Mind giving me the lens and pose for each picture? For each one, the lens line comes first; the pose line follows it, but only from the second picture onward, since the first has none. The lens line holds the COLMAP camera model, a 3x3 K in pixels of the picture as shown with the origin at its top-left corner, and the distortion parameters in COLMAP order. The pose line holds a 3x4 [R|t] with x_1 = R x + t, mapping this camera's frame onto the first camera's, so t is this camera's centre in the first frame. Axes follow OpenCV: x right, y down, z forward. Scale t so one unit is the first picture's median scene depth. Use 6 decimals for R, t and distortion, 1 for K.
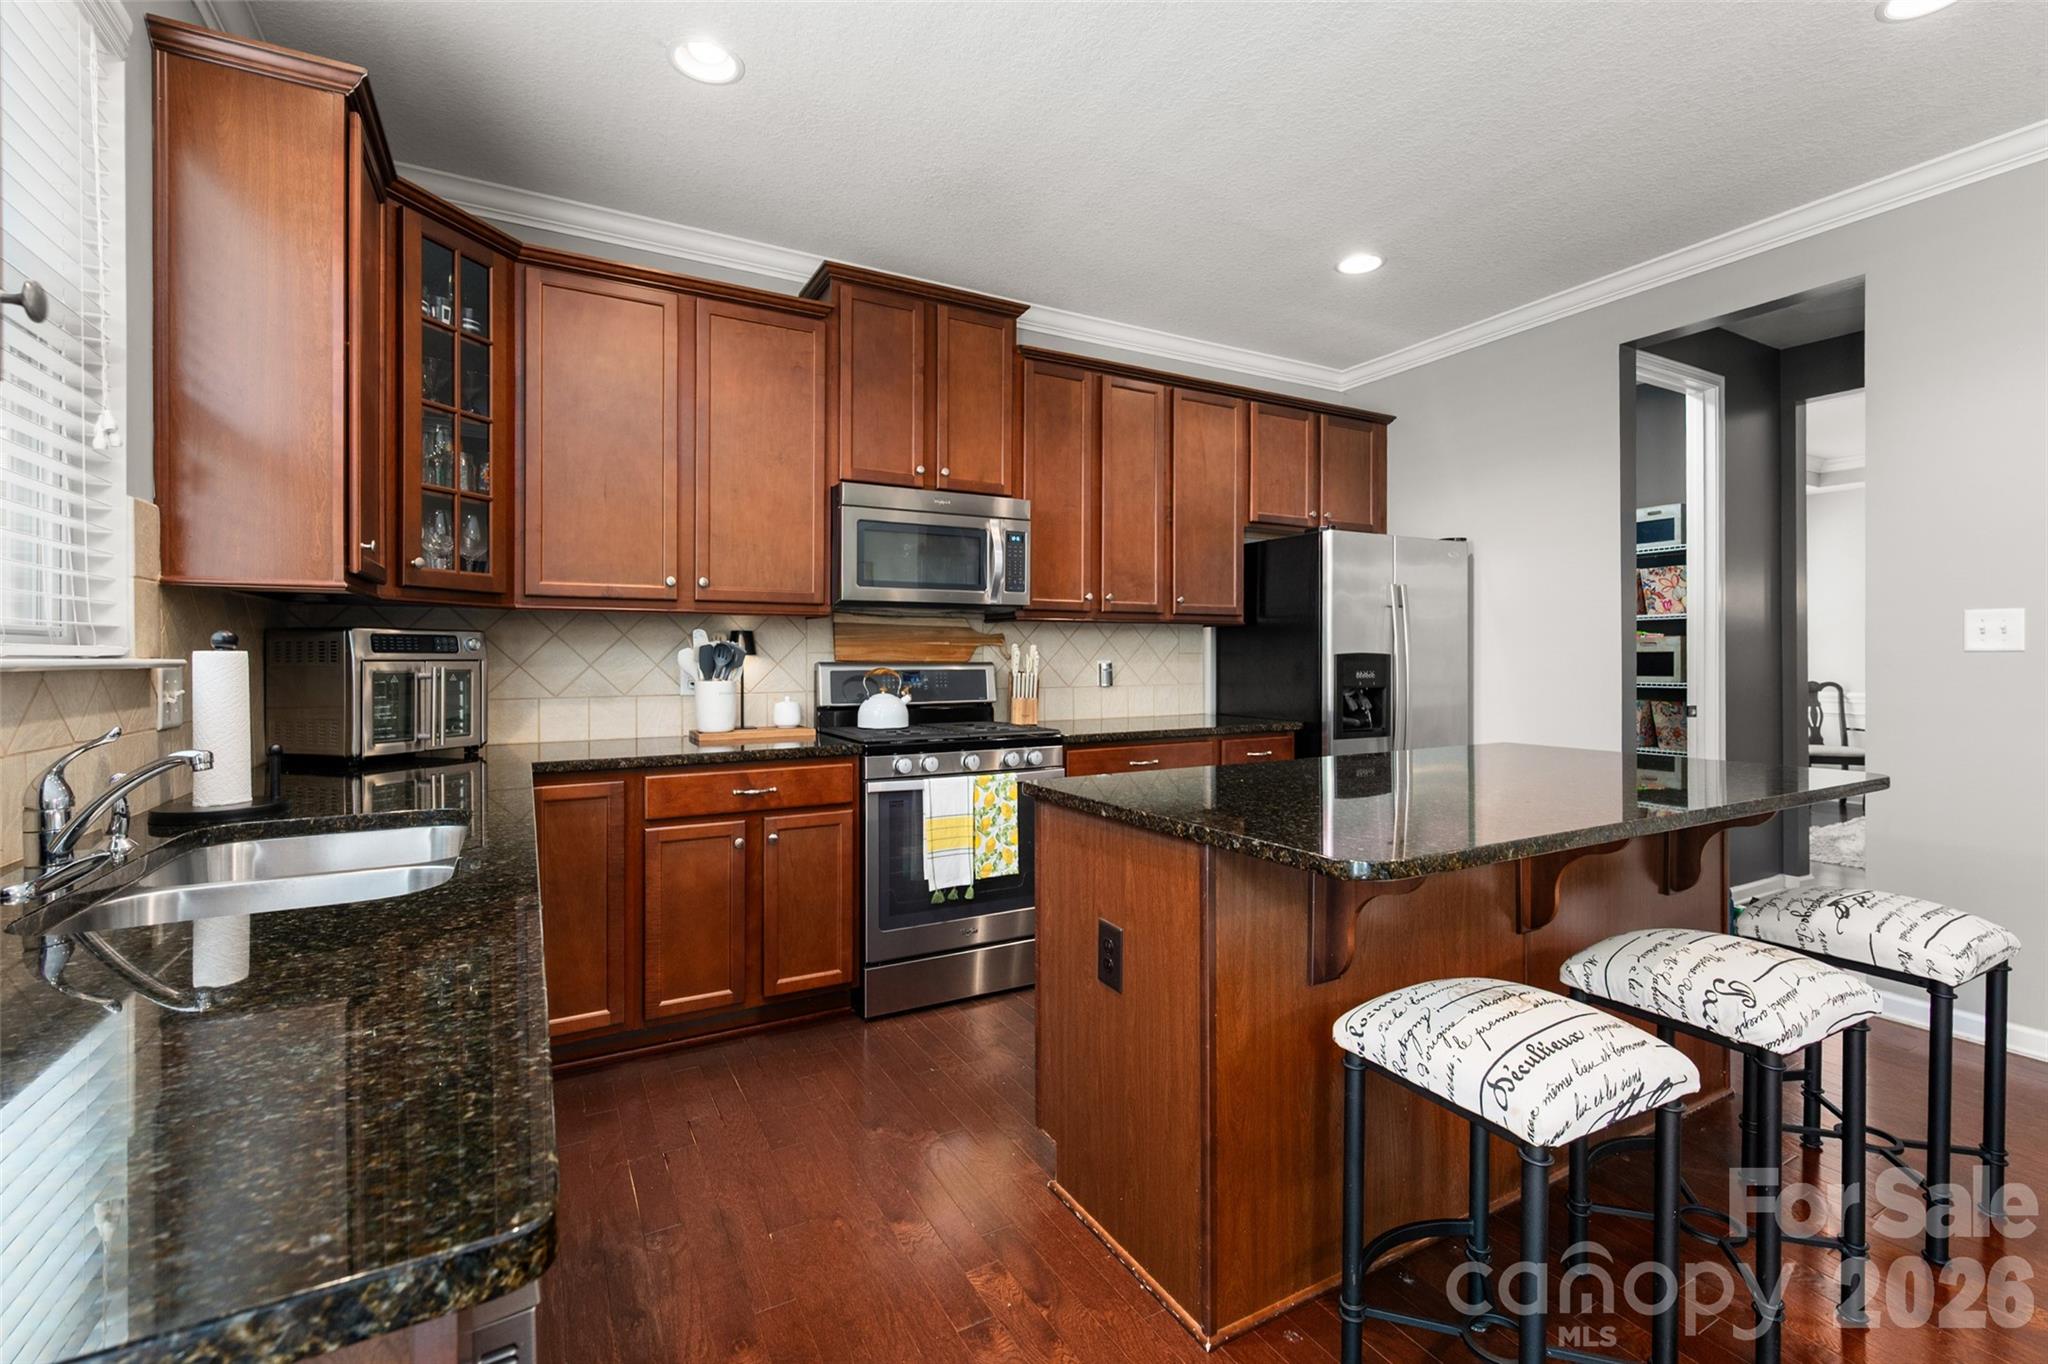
lens RADIAL K [[877.2, 0, 1021.8], [0, 877.2, 666.2], [0, 0, 1]] dist [-0.001486, -0.000101]
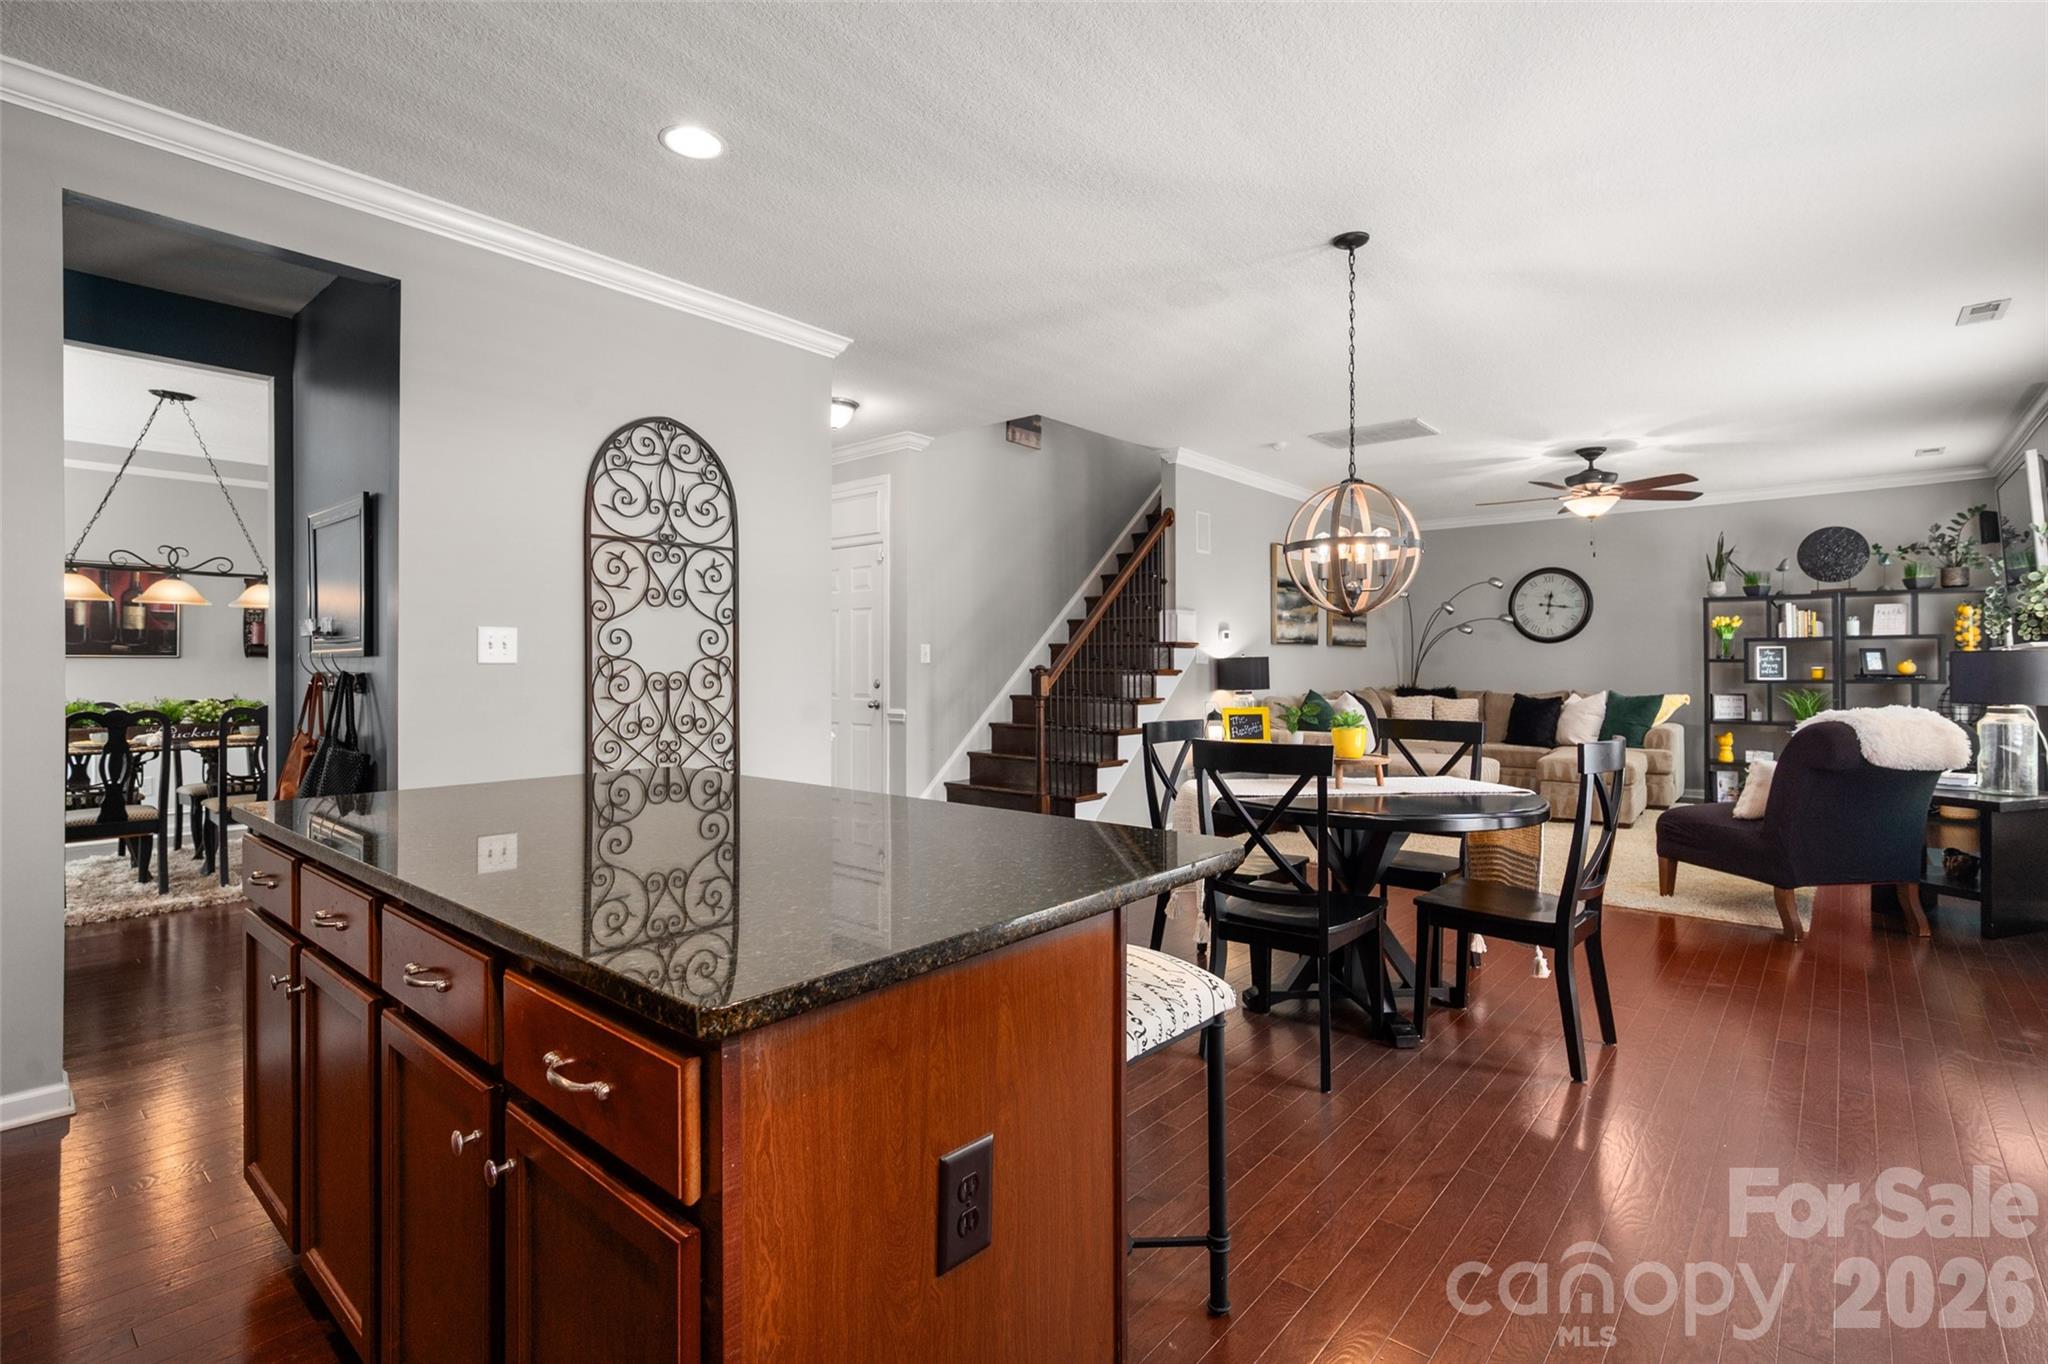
lens RADIAL K [[962.6, 0, 1030.8], [0, 962.6, 669.2], [0, 0, 1]] dist [0.006359, 0.001002]
pose [[-0.355653, -0.001198, 0.934617, -0.295843], [0.012974, 0.999896, 0.006219, -0.007333], [-0.934528, 0.014338, -0.355601, 0.717733]]
